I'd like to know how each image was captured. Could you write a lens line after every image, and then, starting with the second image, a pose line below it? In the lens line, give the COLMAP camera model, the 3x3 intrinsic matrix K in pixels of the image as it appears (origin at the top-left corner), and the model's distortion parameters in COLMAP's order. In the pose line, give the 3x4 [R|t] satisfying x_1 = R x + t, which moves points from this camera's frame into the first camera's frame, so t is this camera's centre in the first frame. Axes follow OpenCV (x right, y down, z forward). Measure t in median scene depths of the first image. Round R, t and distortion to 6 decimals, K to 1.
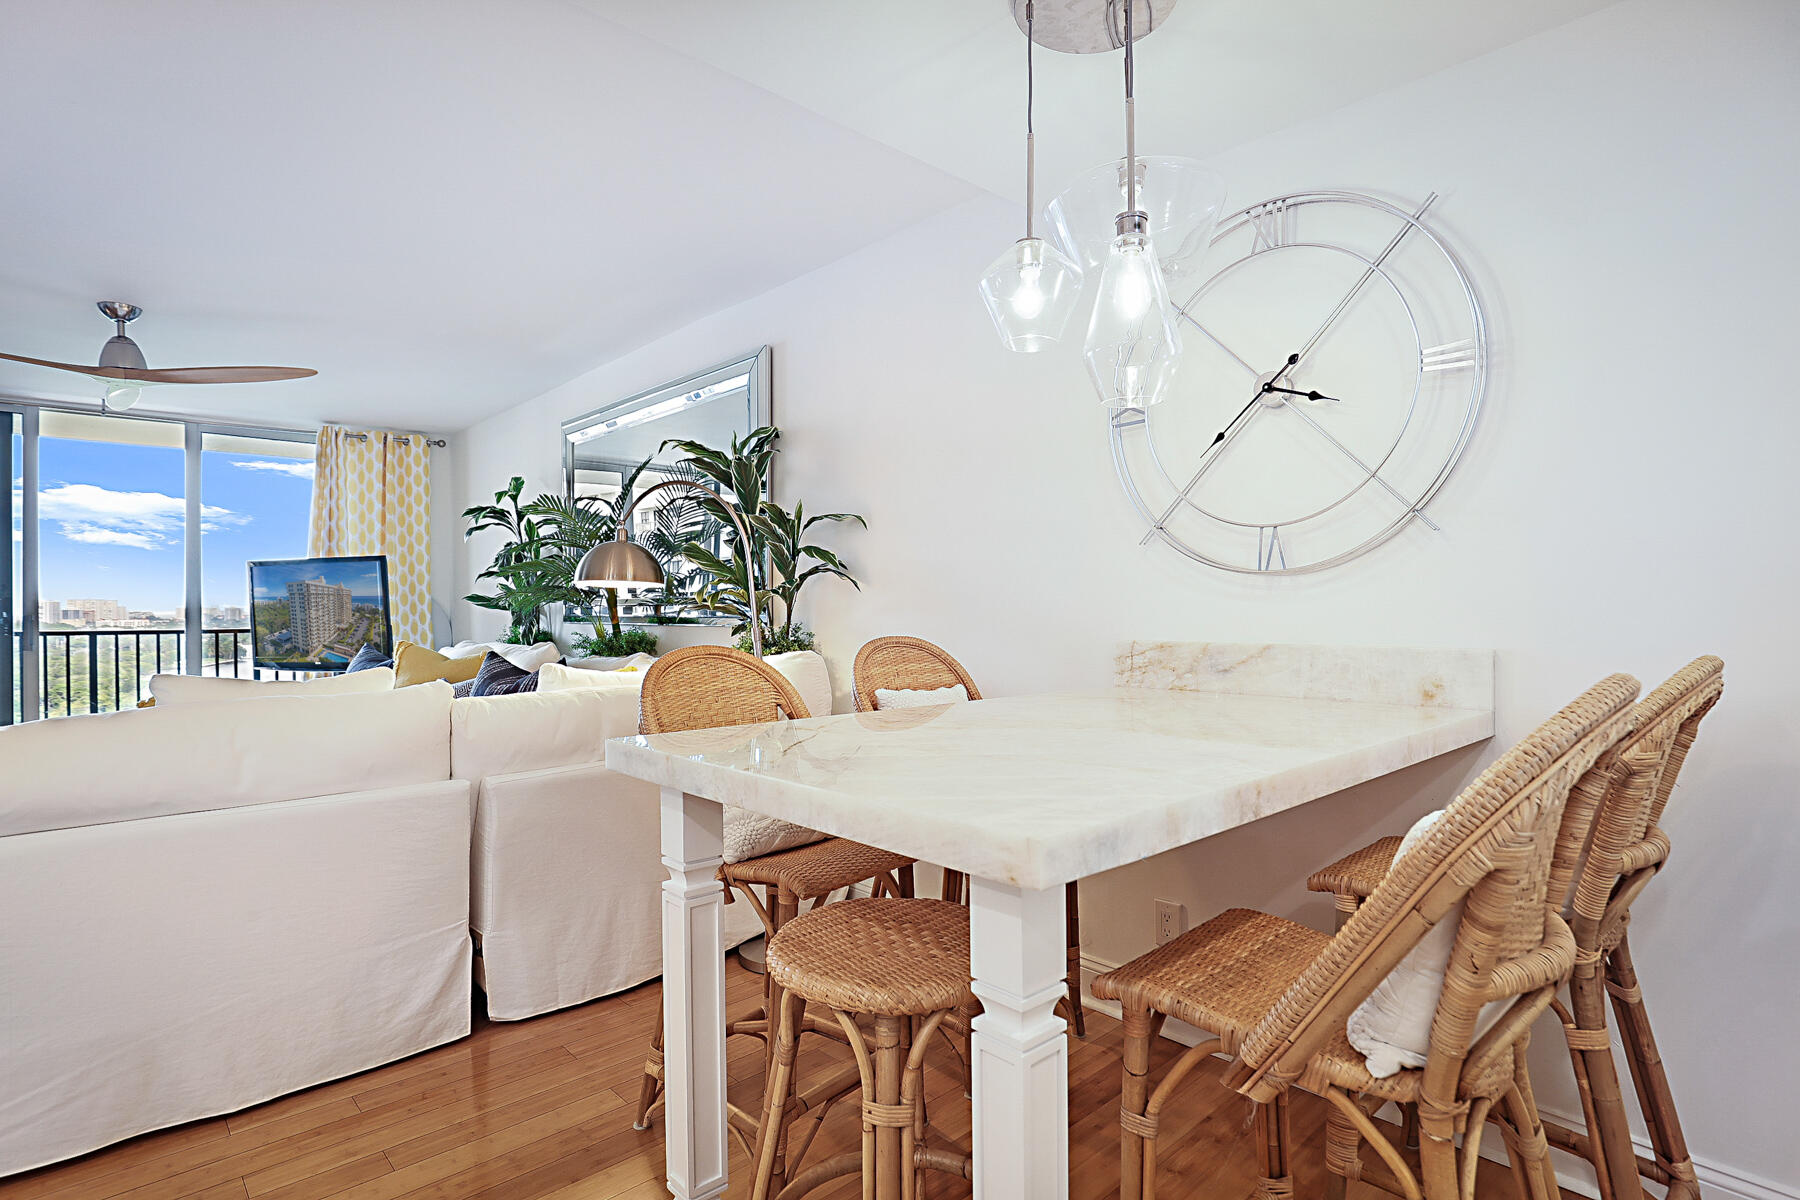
lens RADIAL K [[914.0, 0, 898.1], [0, 914.0, 610.2], [0, 0, 1]] dist [0.023377, 0.000672]
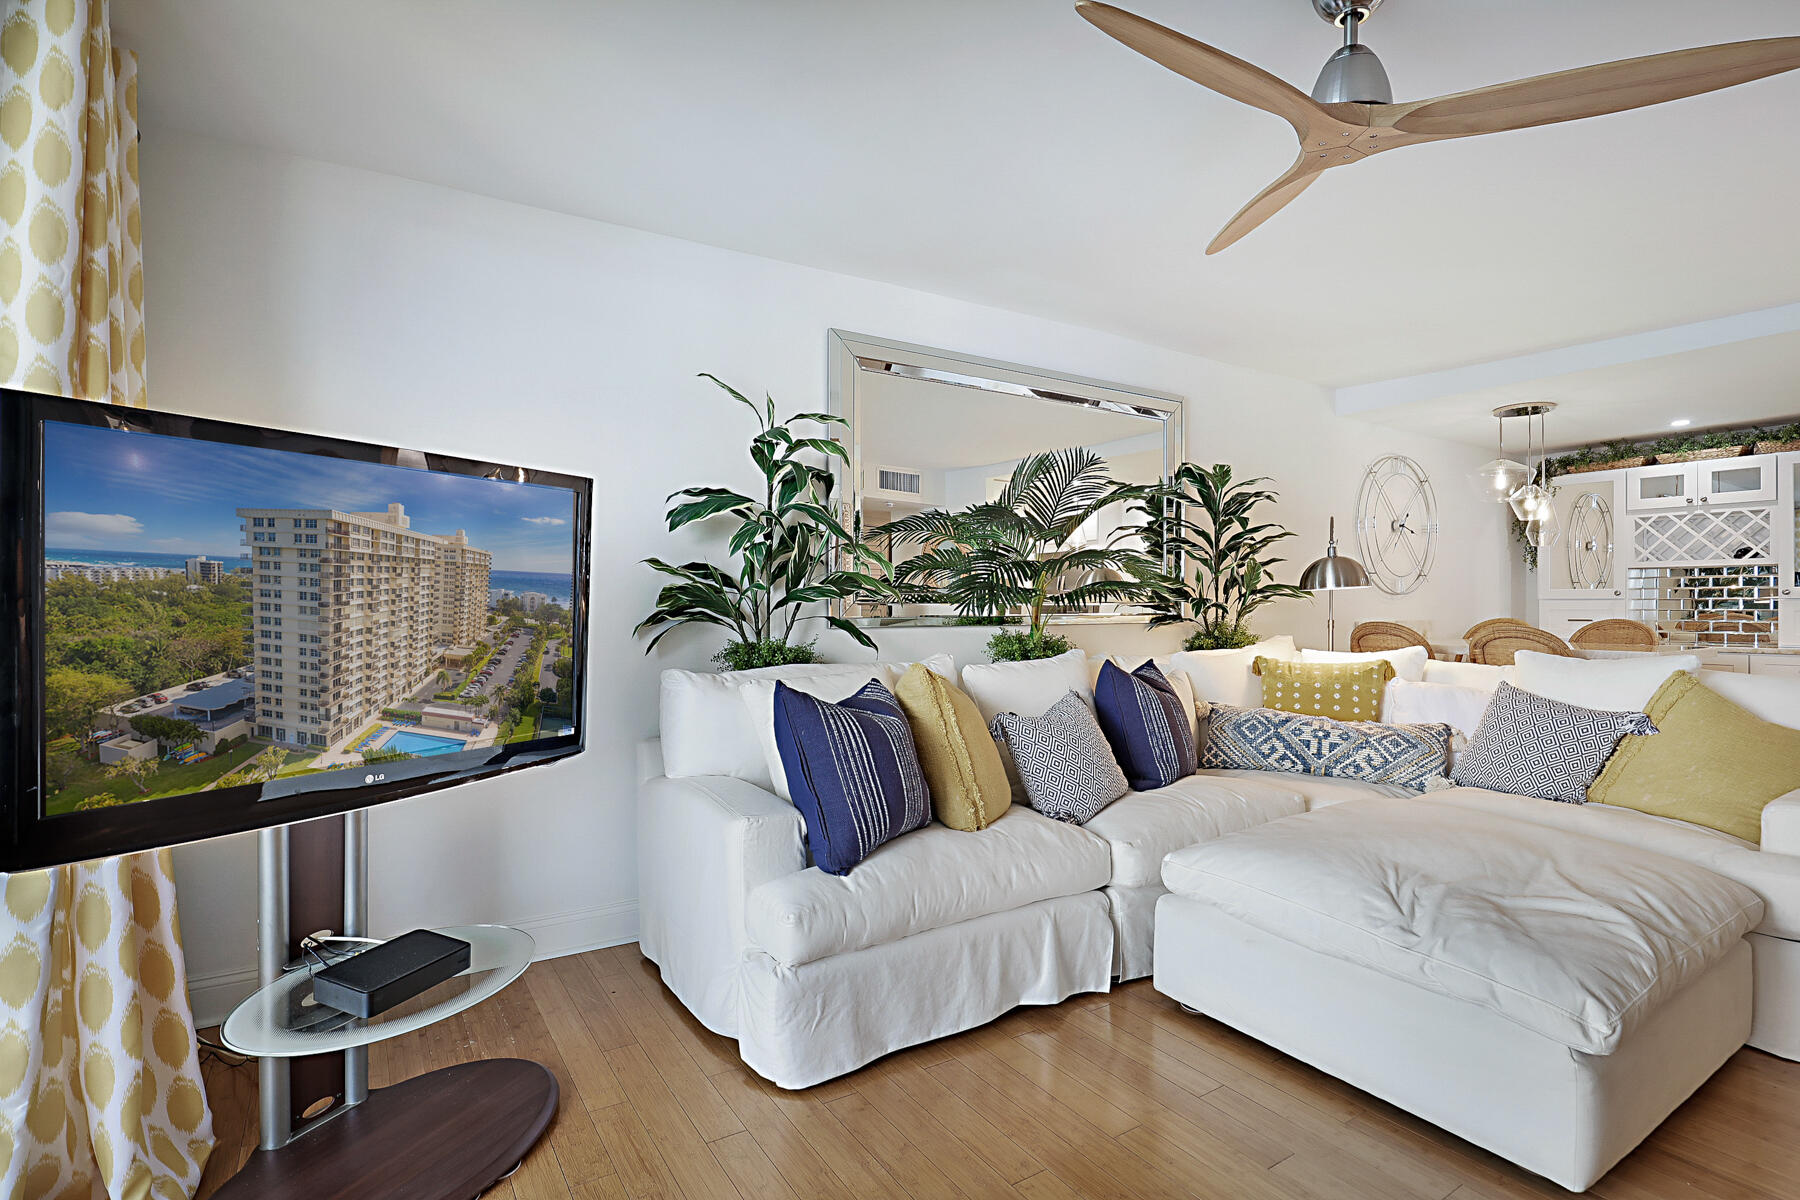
lens RADIAL K [[877.7, 0, 903.2], [0, 877.7, 595.0], [0, 0, 1]] dist [-0.026339, 0.004328]
pose [[0.171275, 0.019157, 0.985037, -0.905423], [0.004729, 0.999783, -0.020266, 0.002544], [-0.985212, 0.008129, 0.171147, 0.772894]]
